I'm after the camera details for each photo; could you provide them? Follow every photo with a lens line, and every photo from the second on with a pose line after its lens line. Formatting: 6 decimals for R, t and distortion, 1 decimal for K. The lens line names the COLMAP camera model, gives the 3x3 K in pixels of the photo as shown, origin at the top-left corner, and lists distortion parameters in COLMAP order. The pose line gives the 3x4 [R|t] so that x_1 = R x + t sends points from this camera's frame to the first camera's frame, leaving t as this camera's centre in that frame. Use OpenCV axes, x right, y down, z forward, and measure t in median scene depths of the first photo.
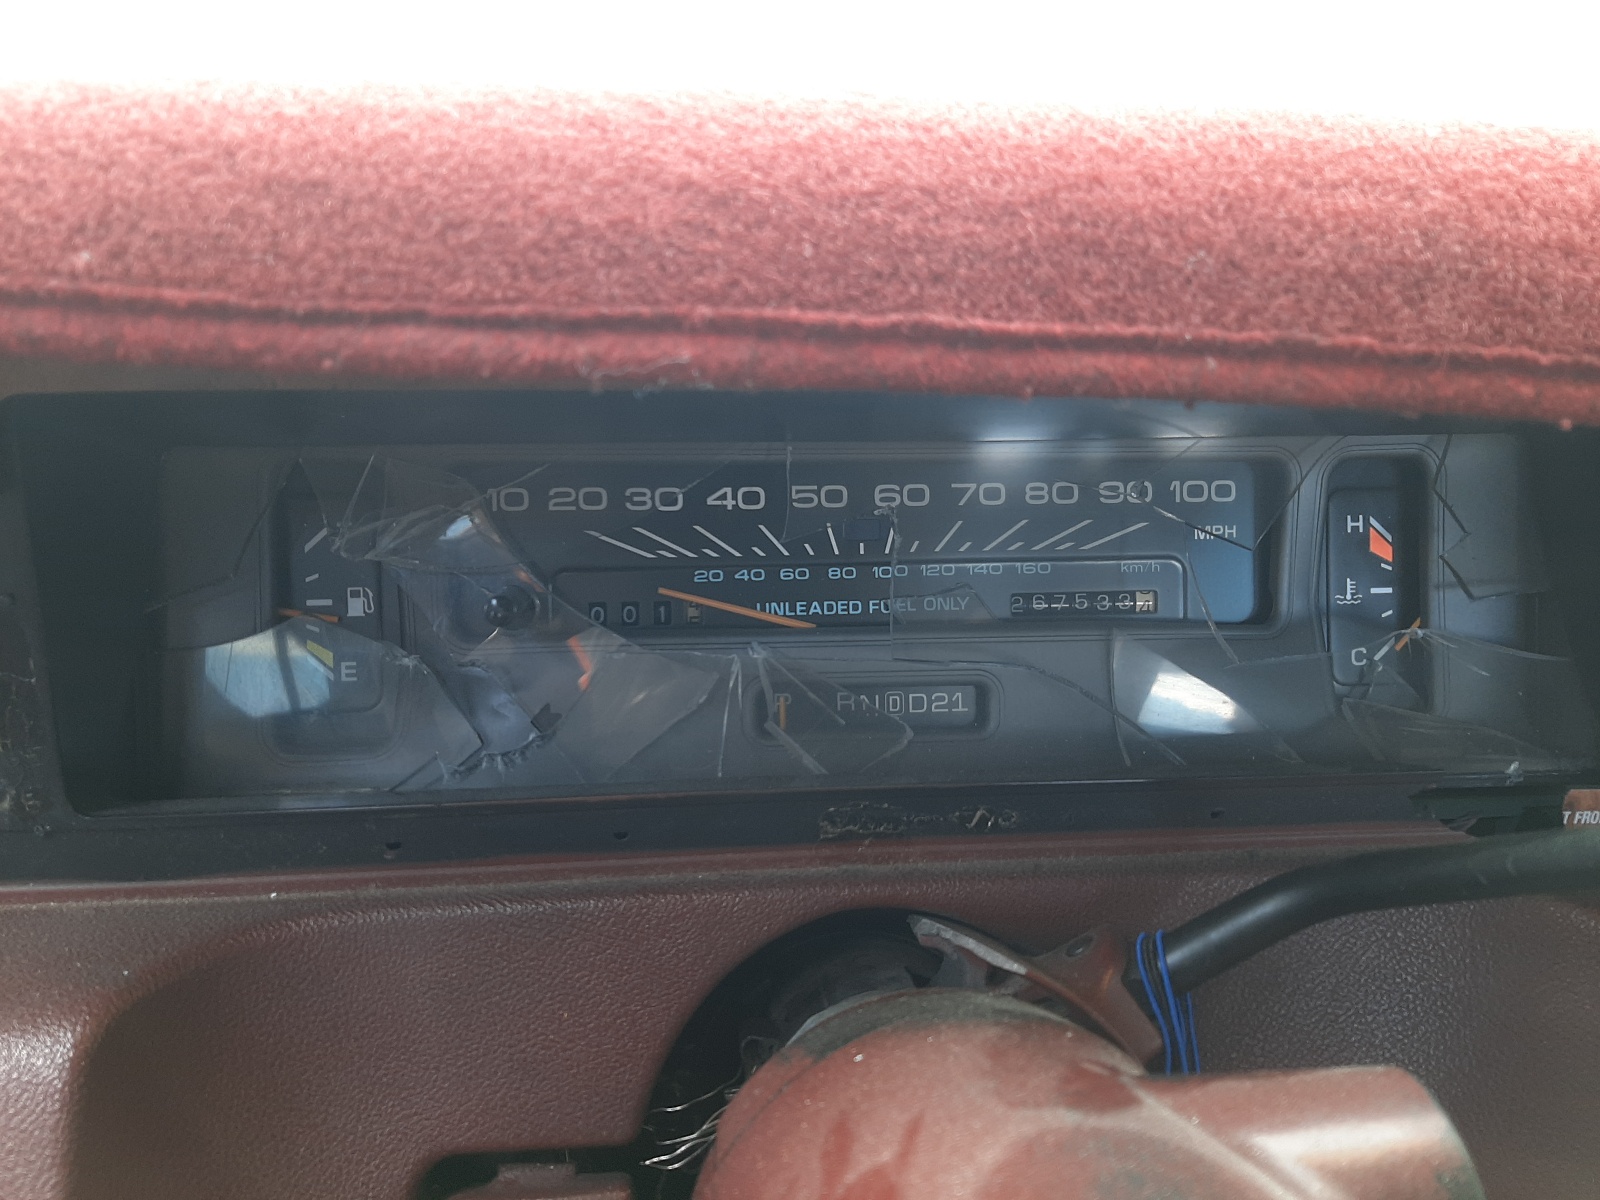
lens RADIAL K [[1197.4, 0, 799.1], [0, 1197.4, 601.3], [0, 0, 1]] dist [0.012604, 0.000707]
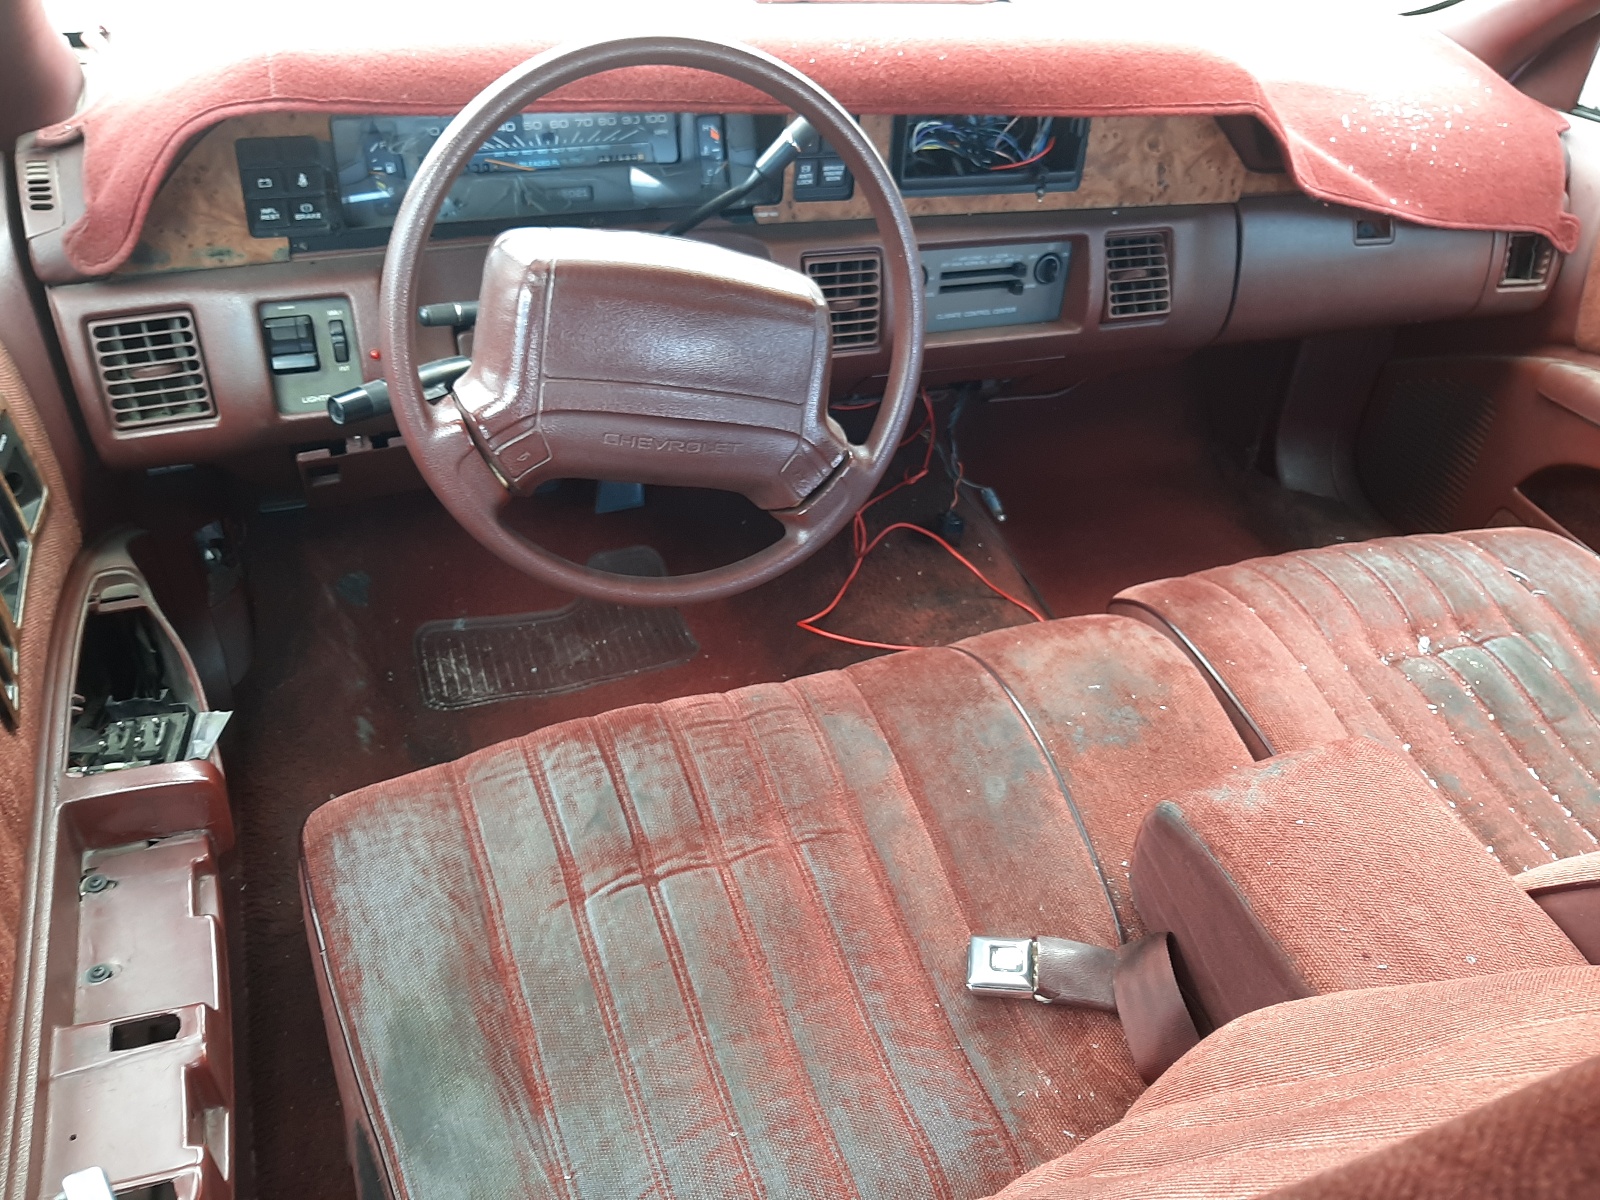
lens RADIAL K [[1197.4, 0, 803.7], [0, 1197.4, 603.4], [0, 0, 1]] dist [0.012604, 0.000707]
pose [[0.959620, -0.136129, 0.246166, -0.247770], [0.044499, 0.937550, 0.344993, 0.033086], [-0.277756, -0.320108, 0.905750, -2.467834]]
